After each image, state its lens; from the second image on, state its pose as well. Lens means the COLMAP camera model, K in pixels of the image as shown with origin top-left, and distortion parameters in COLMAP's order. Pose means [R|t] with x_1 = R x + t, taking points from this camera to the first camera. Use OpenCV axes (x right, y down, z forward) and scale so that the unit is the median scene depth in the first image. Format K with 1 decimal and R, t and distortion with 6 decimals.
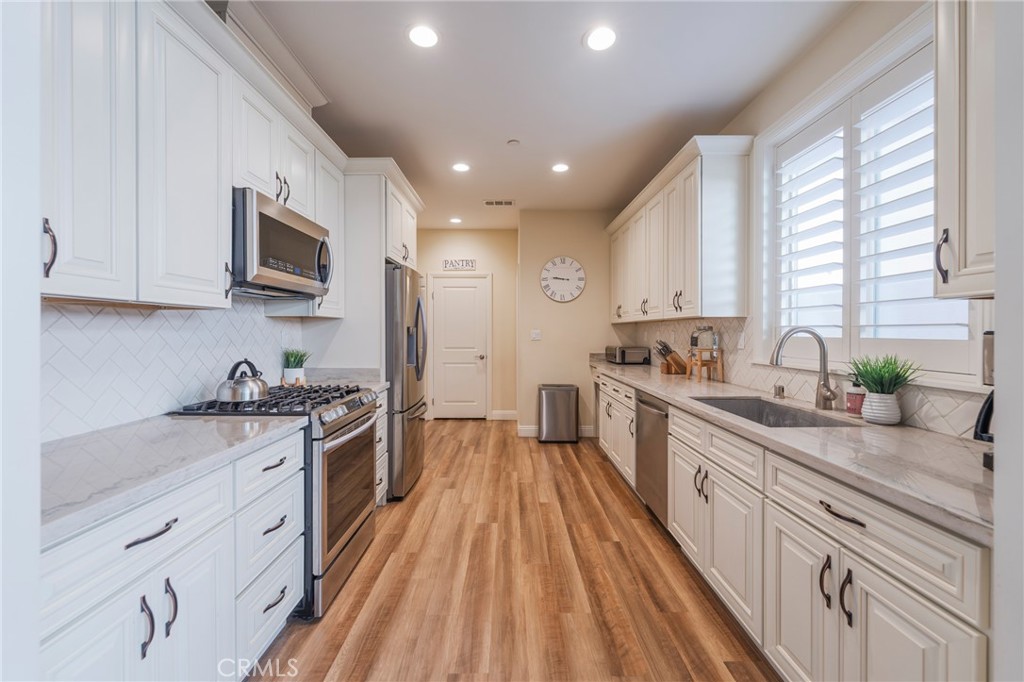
lens RADIAL K [[417.0, 0, 512.7], [0, 417.0, 330.7], [0, 0, 1]] dist [-0.000978, -0.000158]
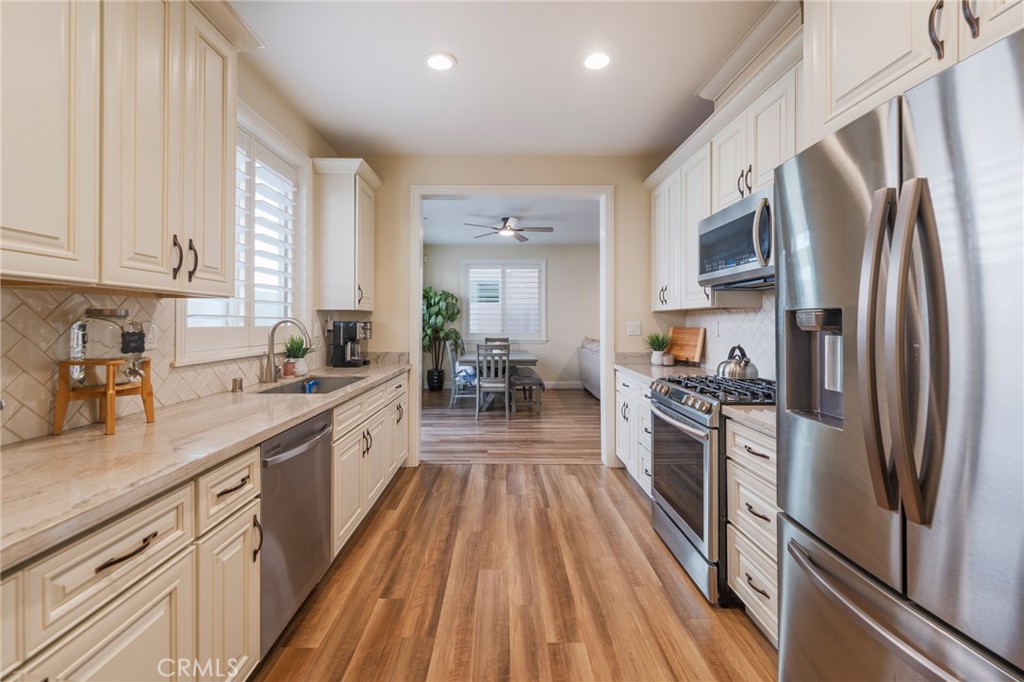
lens RADIAL K [[417.0, 0, 512.7], [0, 417.0, 330.7], [0, 0, 1]] dist [-0.000978, -0.000158]
pose [[-0.999901, -0.000816, -0.014060, 0.026124], [-0.001050, 0.999861, 0.016636, 0.005768], [0.014044, 0.016649, -0.999763, 1.913218]]
